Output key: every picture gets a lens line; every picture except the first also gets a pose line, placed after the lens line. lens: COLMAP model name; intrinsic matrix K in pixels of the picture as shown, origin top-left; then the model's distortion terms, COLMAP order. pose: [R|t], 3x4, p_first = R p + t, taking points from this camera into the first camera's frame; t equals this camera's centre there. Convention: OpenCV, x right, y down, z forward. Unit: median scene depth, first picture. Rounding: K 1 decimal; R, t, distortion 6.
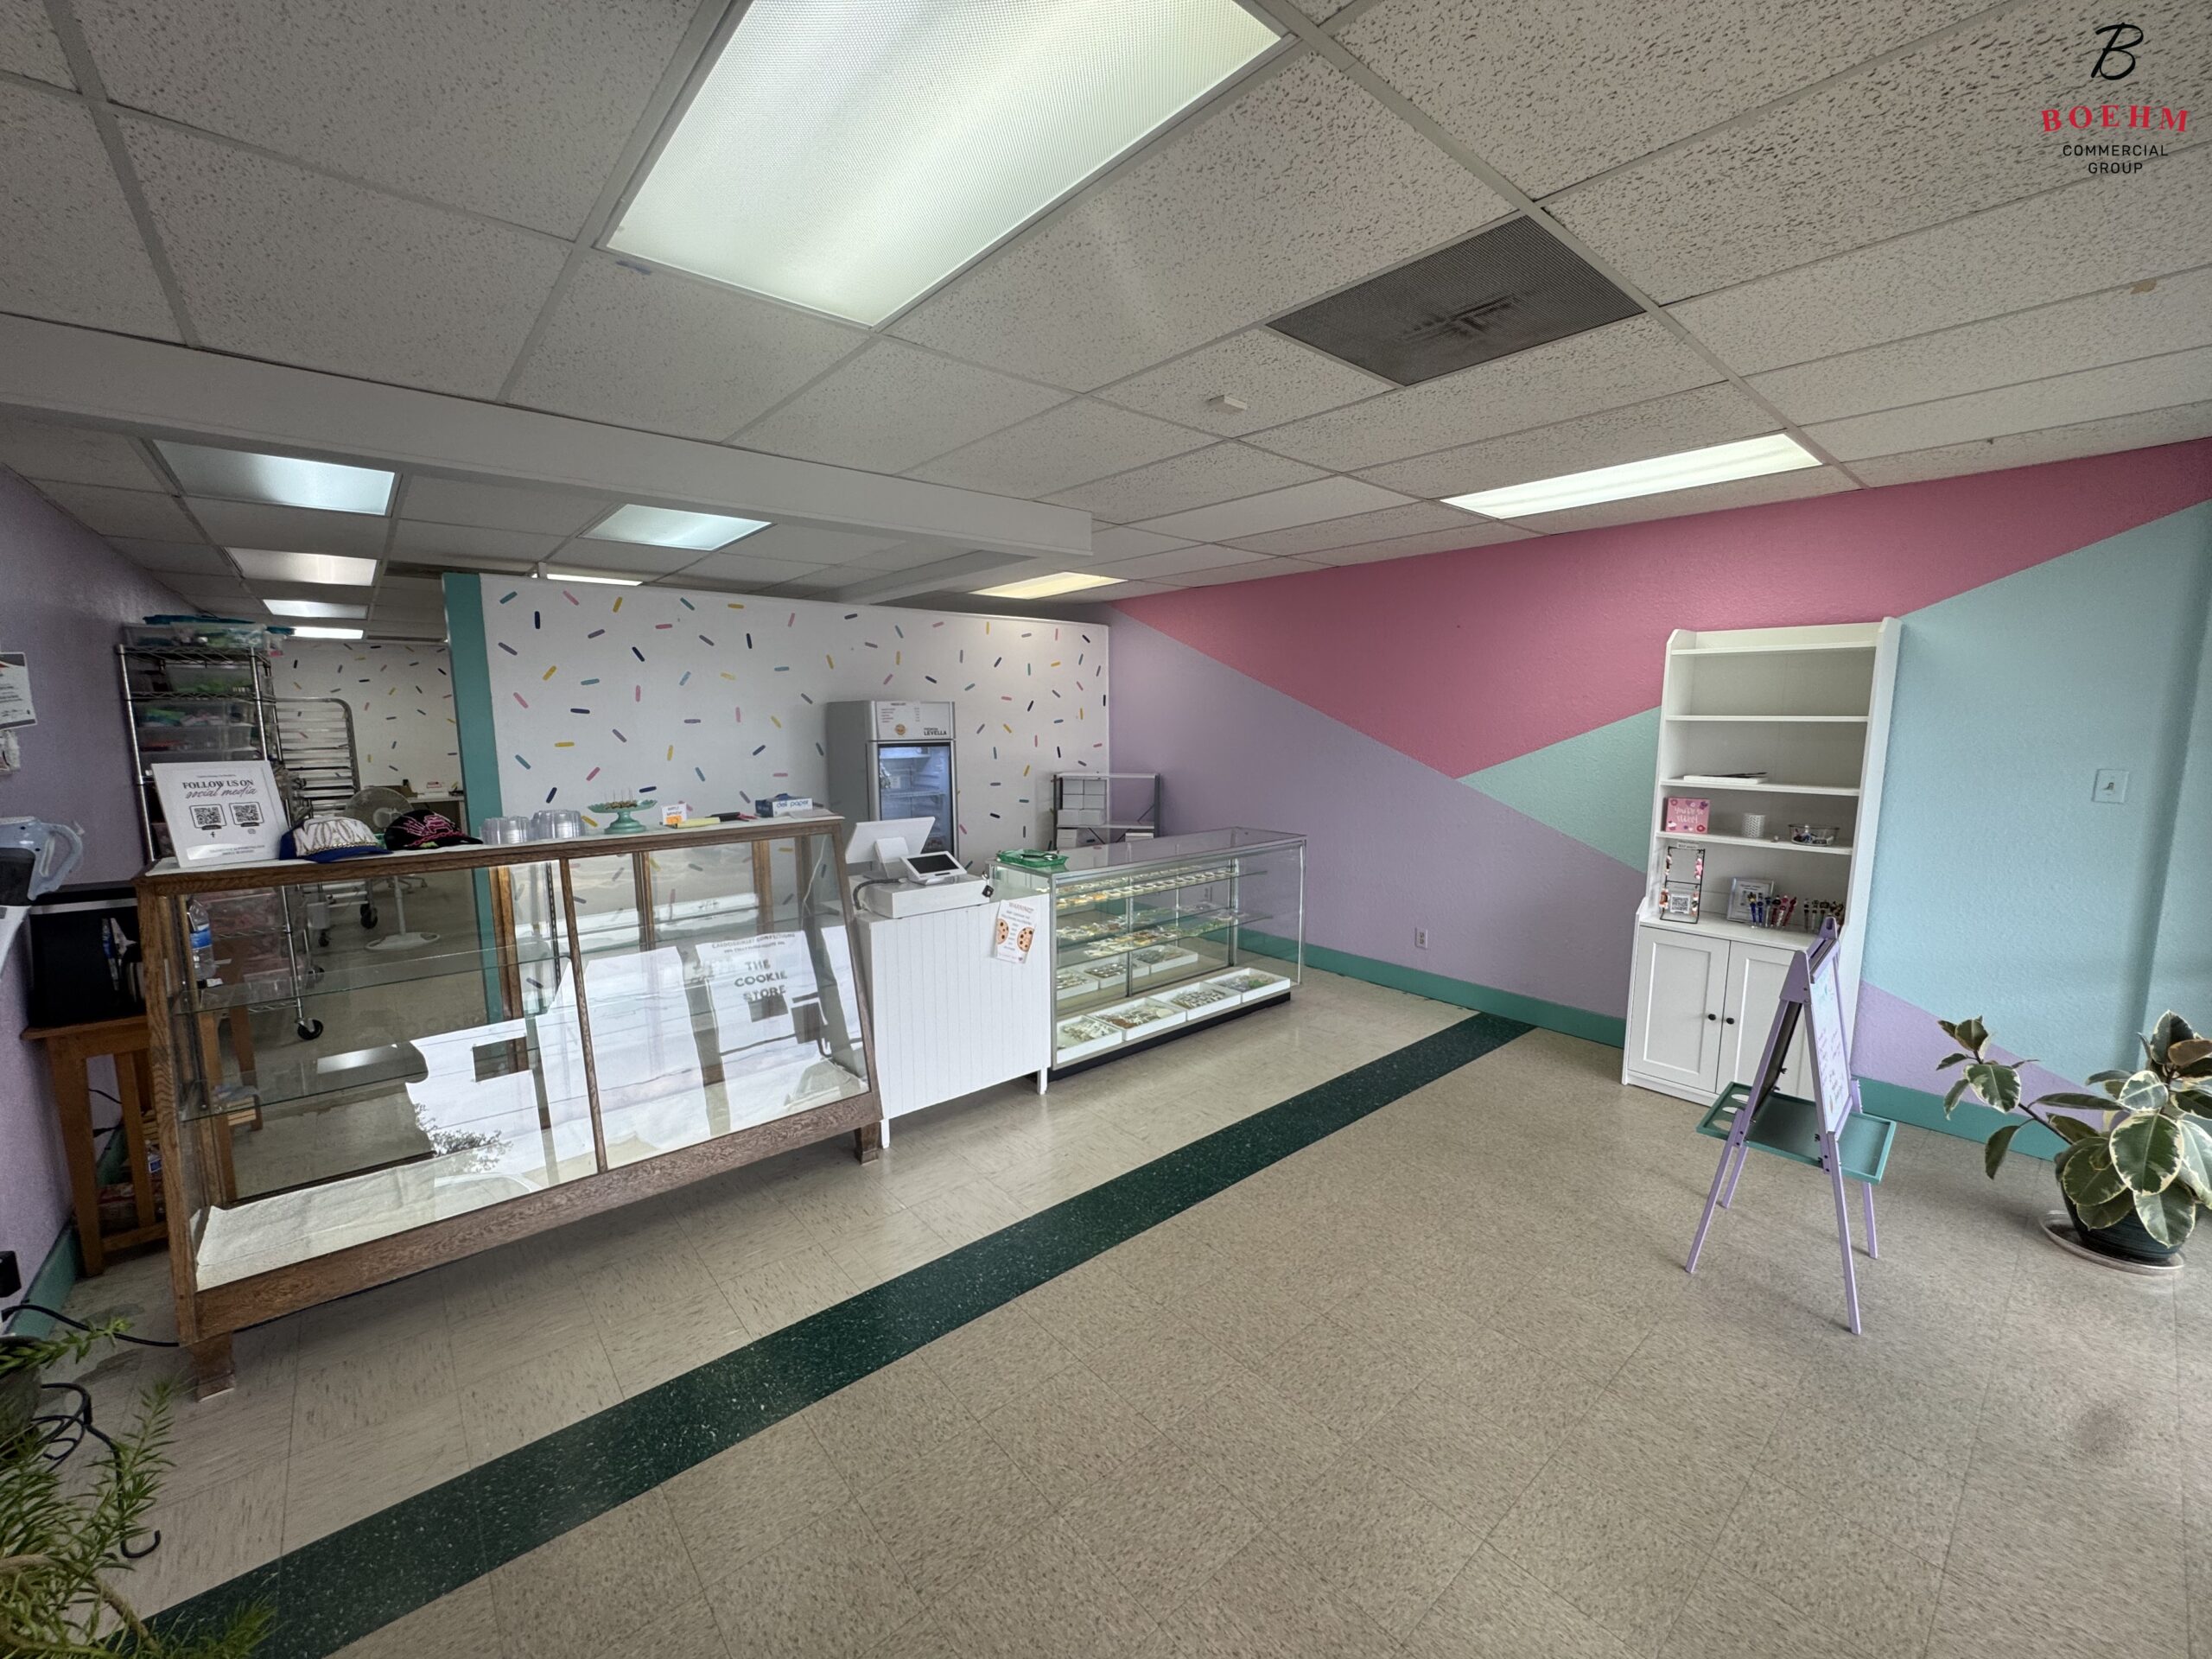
lens RADIAL K [[885.8, 0, 1106.0], [0, 885.8, 829.5], [0, 0, 1]] dist [-0.000968, -0.000114]
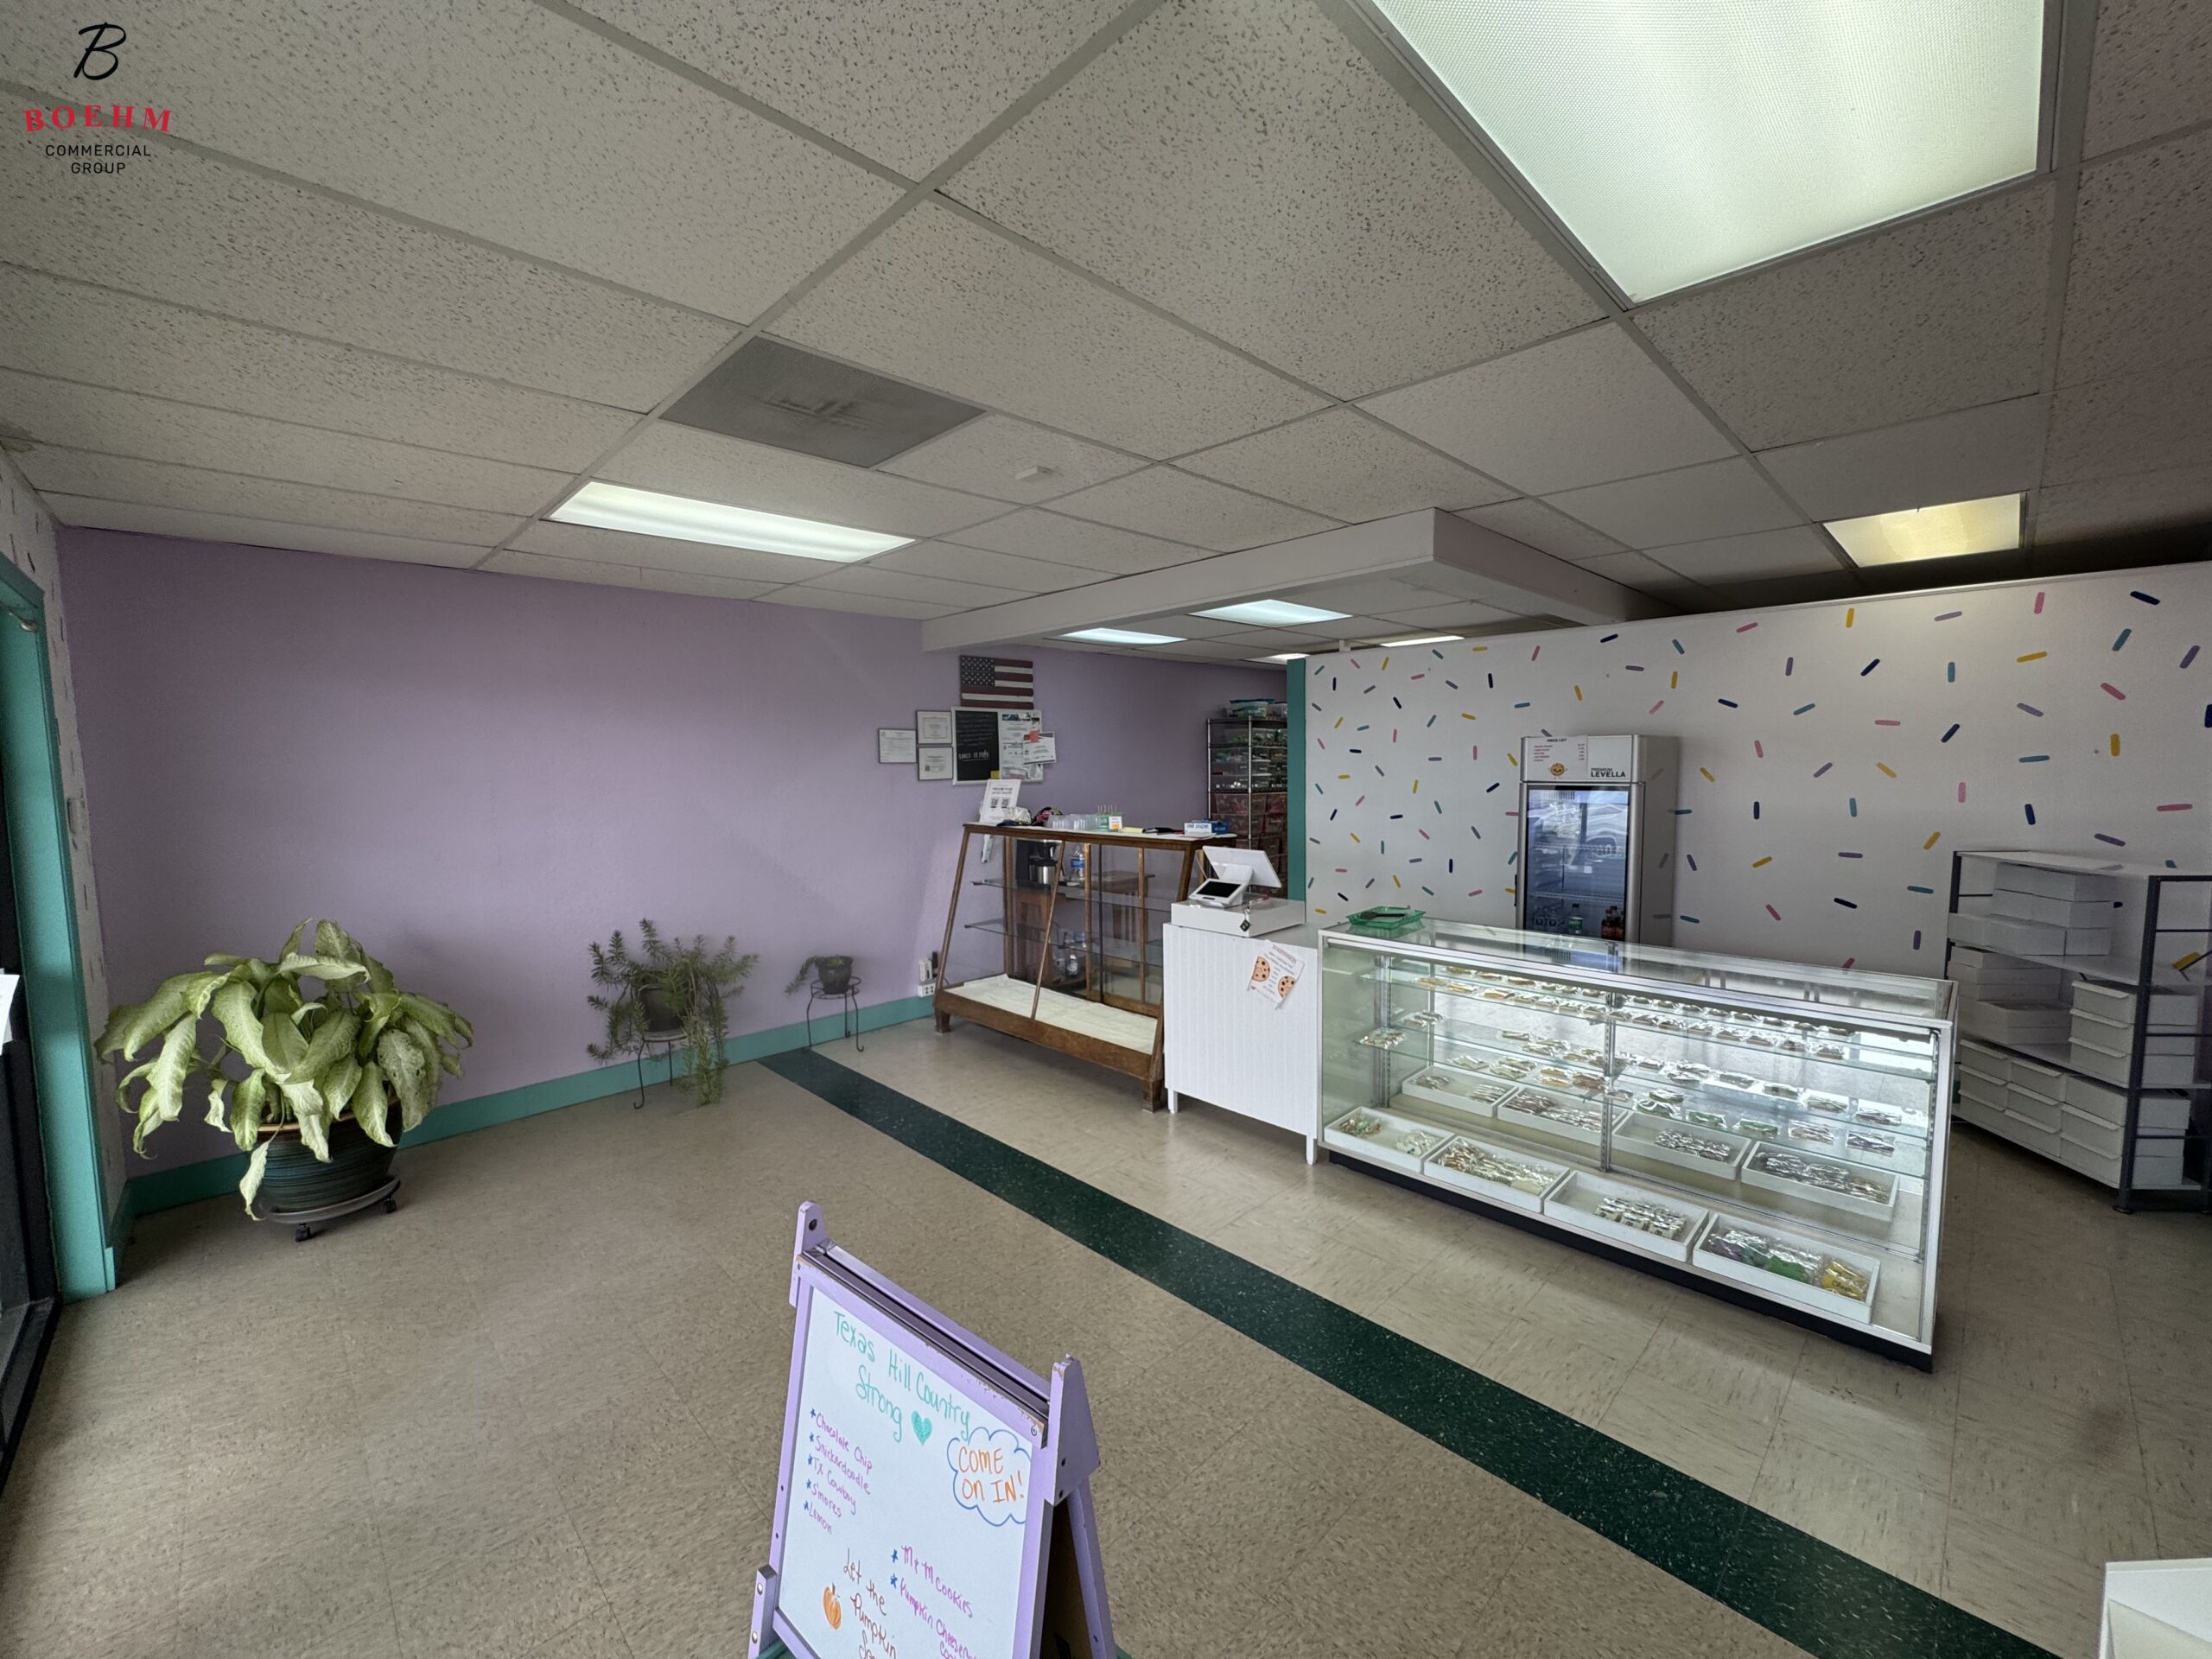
lens RADIAL K [[887.5, 0, 1106.0], [0, 887.5, 829.5], [0, 0, 1]] dist [0.000348, 0.000101]
pose [[0.064055, 0.083717, -0.994429, 0.848751], [-0.115745, 0.990373, 0.075920, -0.098433], [0.991211, 0.110237, 0.073128, 0.716421]]
